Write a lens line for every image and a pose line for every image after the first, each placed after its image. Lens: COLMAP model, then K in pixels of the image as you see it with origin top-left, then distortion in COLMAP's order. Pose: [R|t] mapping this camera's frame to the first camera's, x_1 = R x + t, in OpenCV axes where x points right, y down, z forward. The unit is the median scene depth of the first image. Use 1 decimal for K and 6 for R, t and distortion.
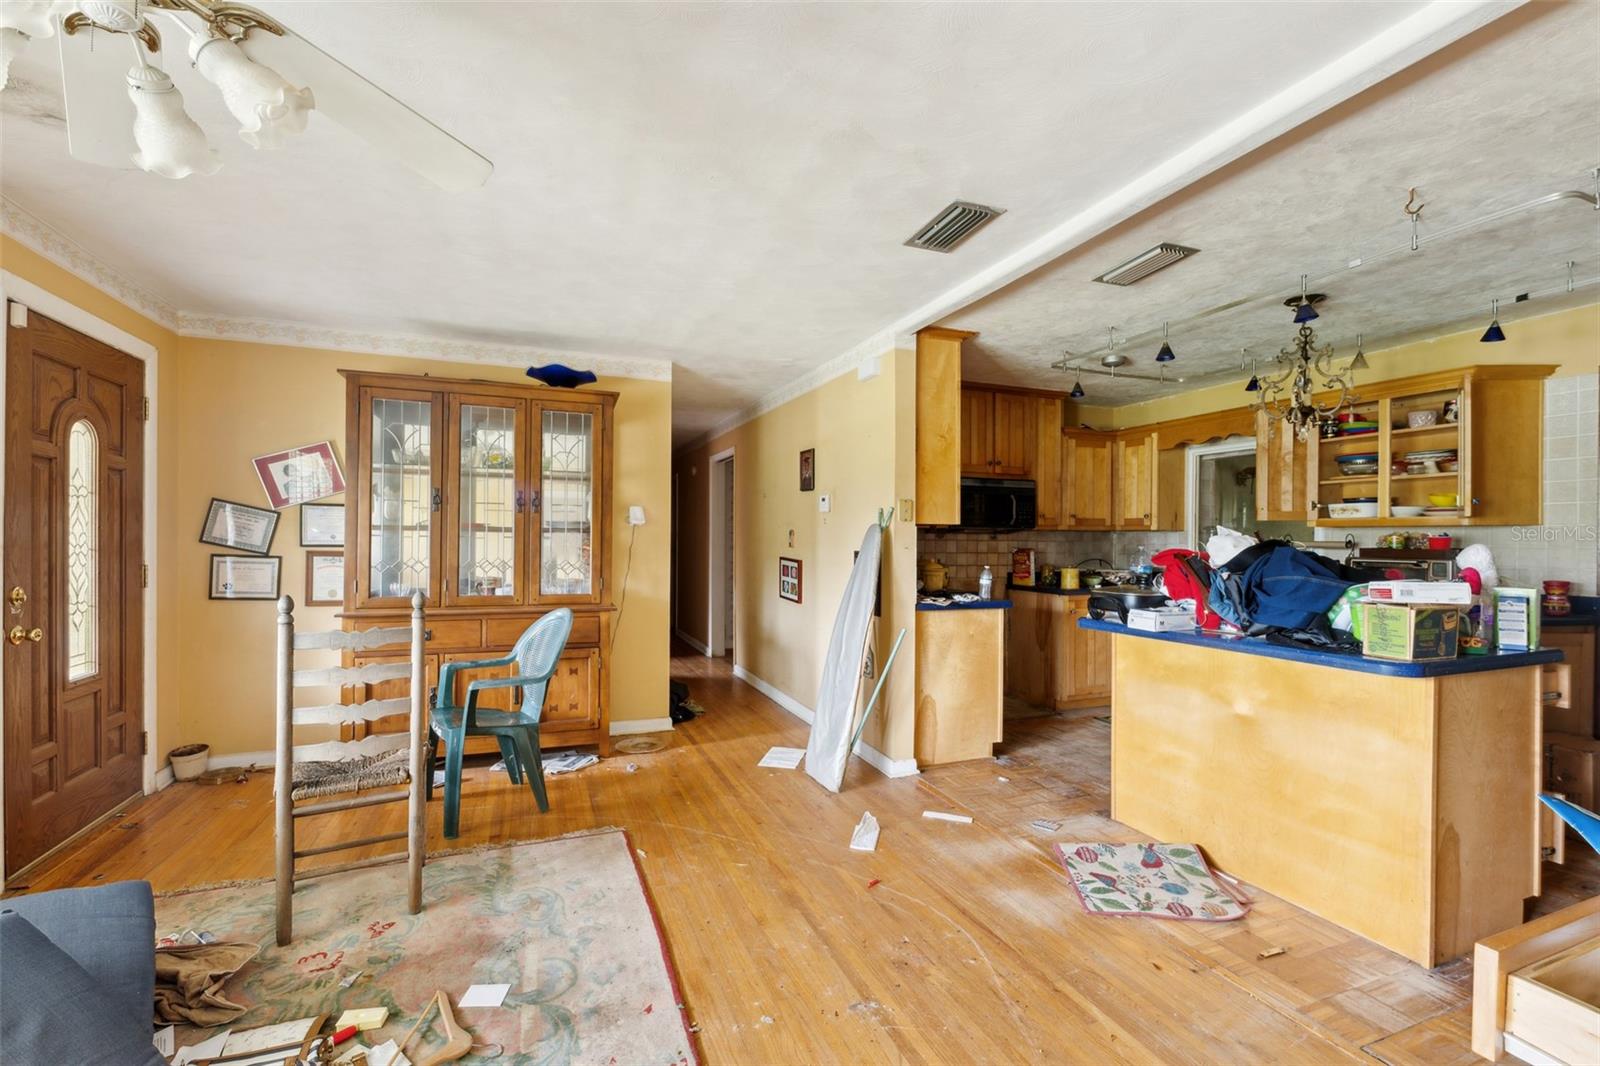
lens RADIAL K [[659.9, 0, 798.1], [0, 659.9, 538.3], [0, 0, 1]] dist [0.001014, -0.001397]
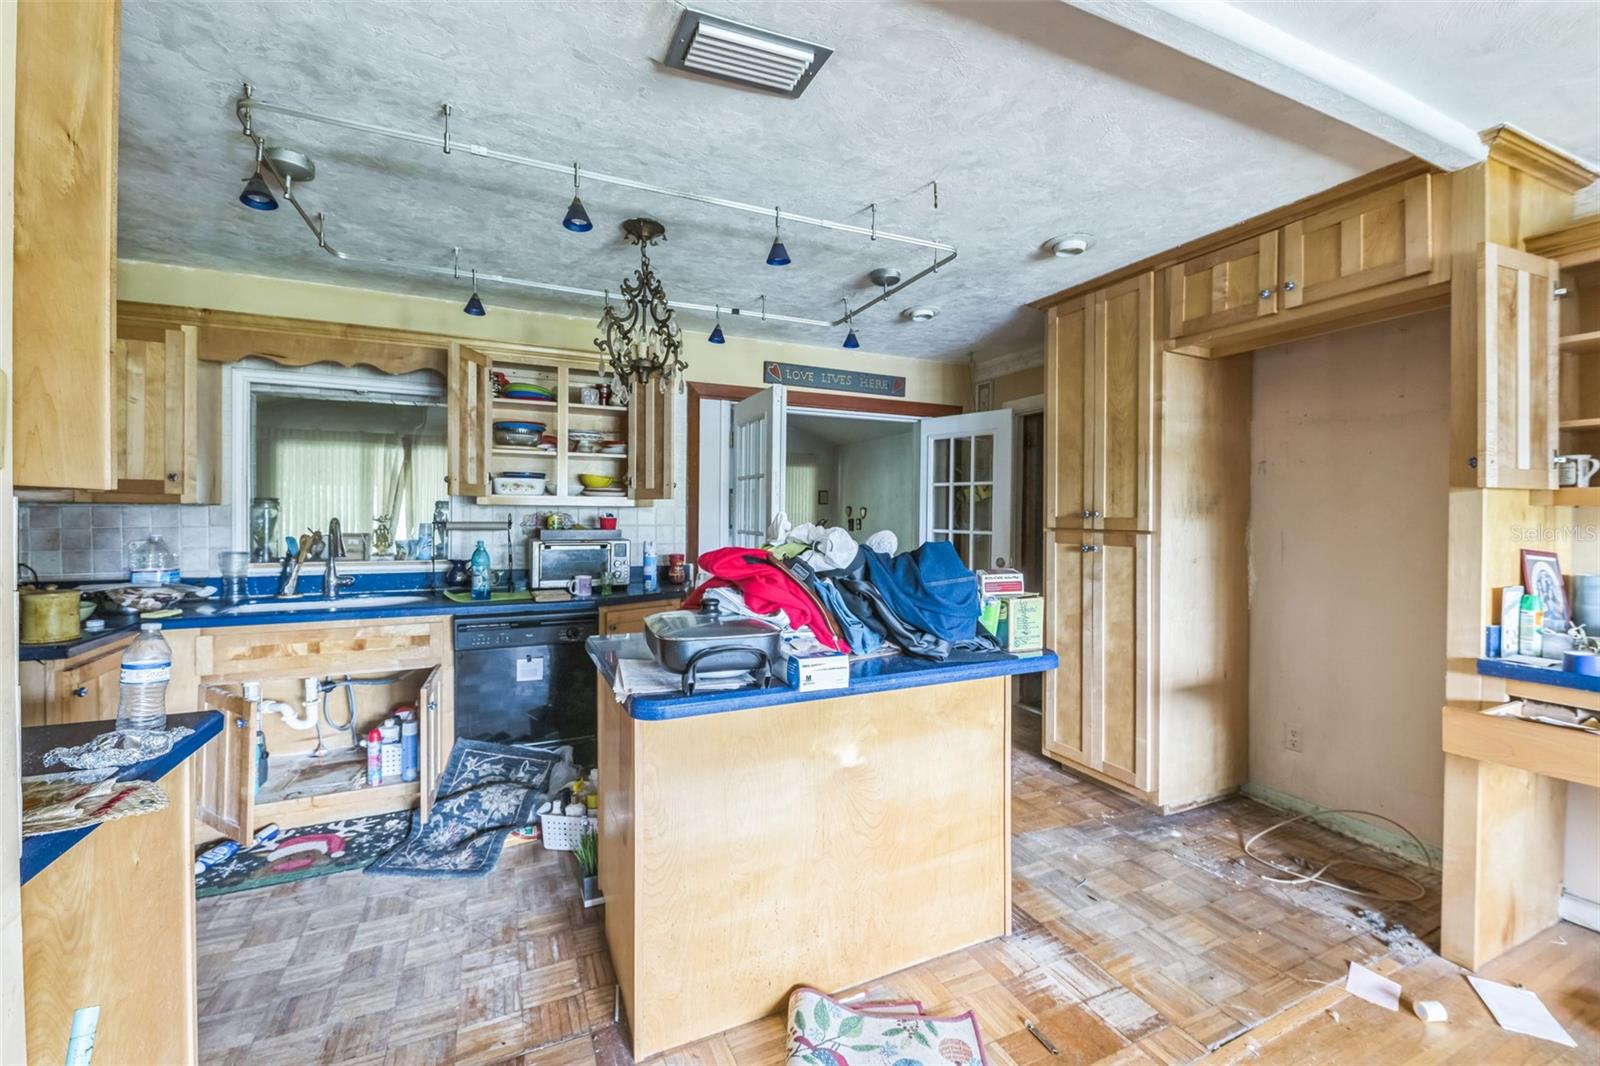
lens RADIAL K [[659.9, 0, 796.8], [0, 659.9, 520.4], [0, 0, 1]] dist [0.001014, -0.001397]
pose [[-0.045734, -0.012632, 0.998874, -0.067216], [-0.008633, 0.999888, 0.012249, -0.020106], [-0.998916, -0.008063, -0.045838, 1.138876]]
